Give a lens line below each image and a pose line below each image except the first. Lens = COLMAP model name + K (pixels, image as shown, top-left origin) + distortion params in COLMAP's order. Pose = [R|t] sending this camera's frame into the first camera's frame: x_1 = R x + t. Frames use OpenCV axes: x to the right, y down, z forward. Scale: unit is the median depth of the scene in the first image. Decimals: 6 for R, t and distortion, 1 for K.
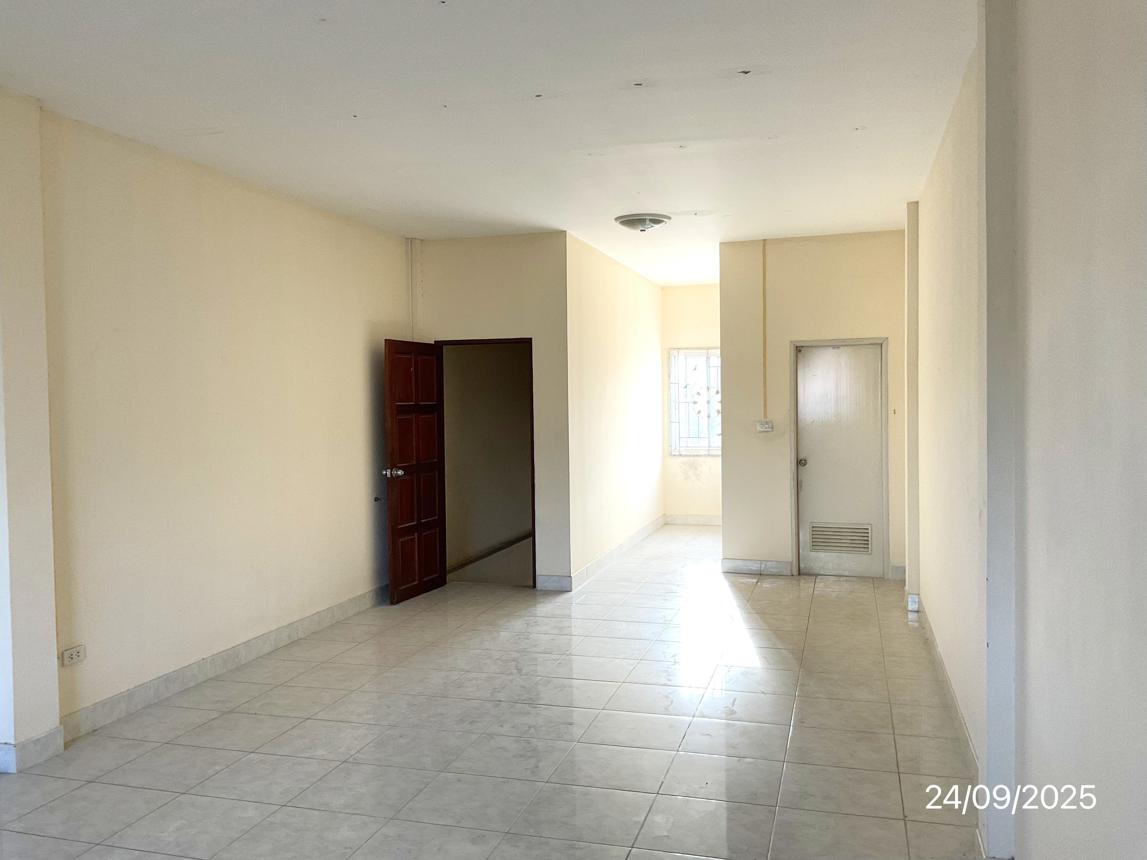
lens RADIAL K [[947.6, 0, 563.4], [0, 947.6, 427.0], [0, 0, 1]] dist [0.104613, -0.188175]
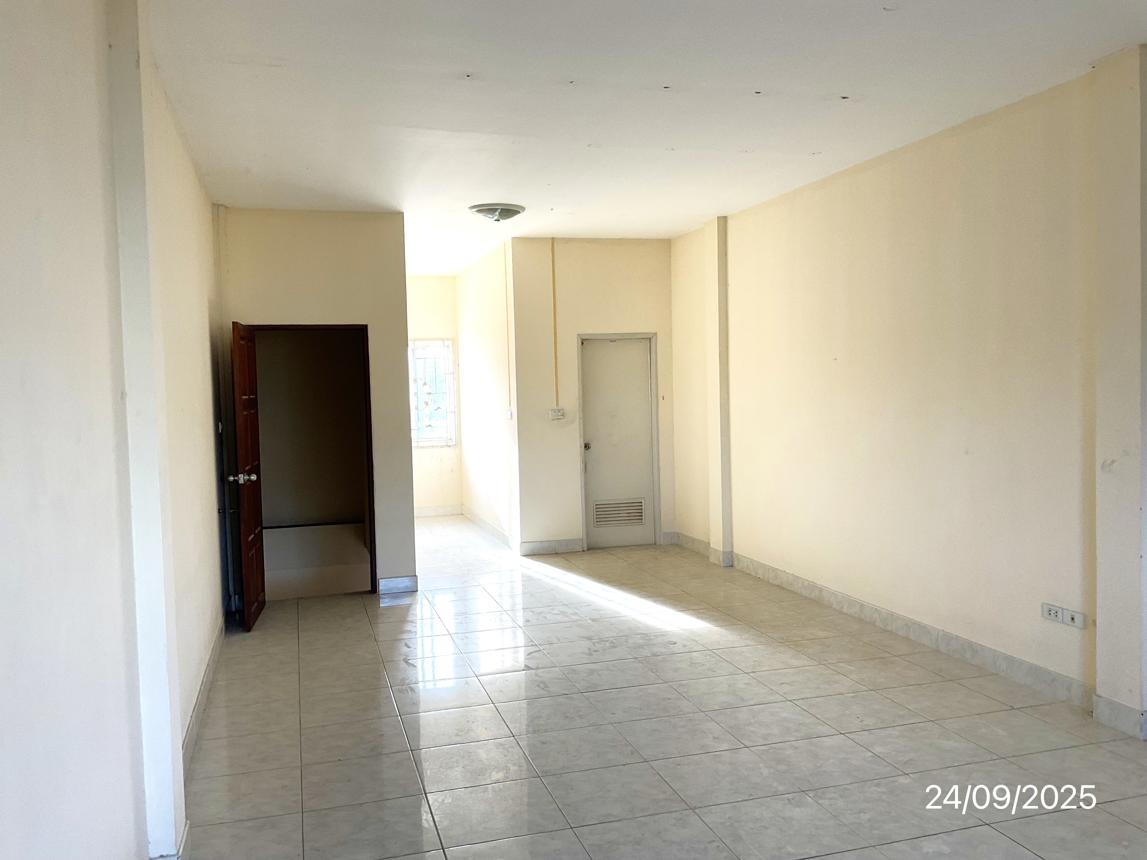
lens RADIAL K [[947.6, 0, 563.4], [0, 947.6, 427.0], [0, 0, 1]] dist [0.104613, -0.188175]
pose [[0.843896, -0.033855, 0.535437, -0.375692], [0.030825, 0.999418, 0.014610, -0.001487], [-0.535620, 0.004176, 0.844449, 0.109855]]
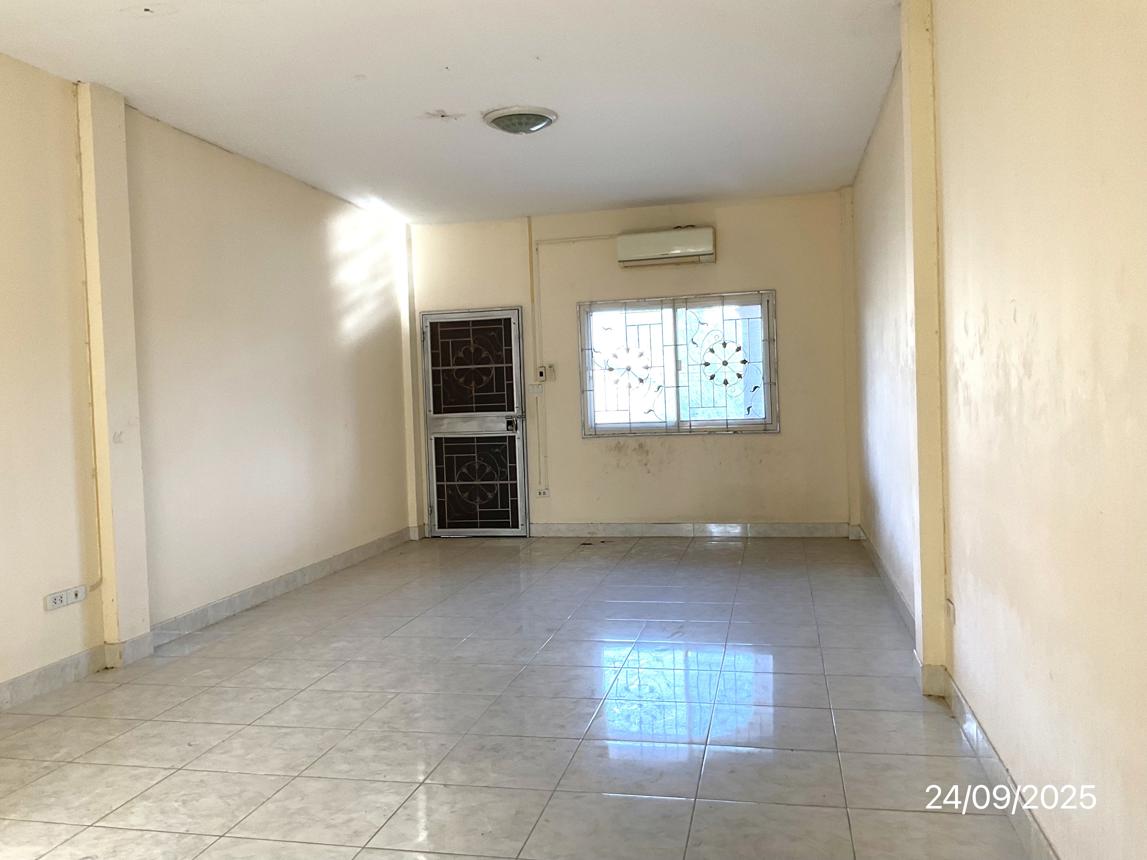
lens RADIAL K [[947.6, 0, 563.4], [0, 947.6, 427.0], [0, 0, 1]] dist [0.104613, -0.188175]
pose [[-0.996425, 0.052098, -0.066499, -0.074393], [0.047871, 0.996823, 0.063653, 0.004794], [0.069604, 0.060242, -0.995754, 1.052572]]
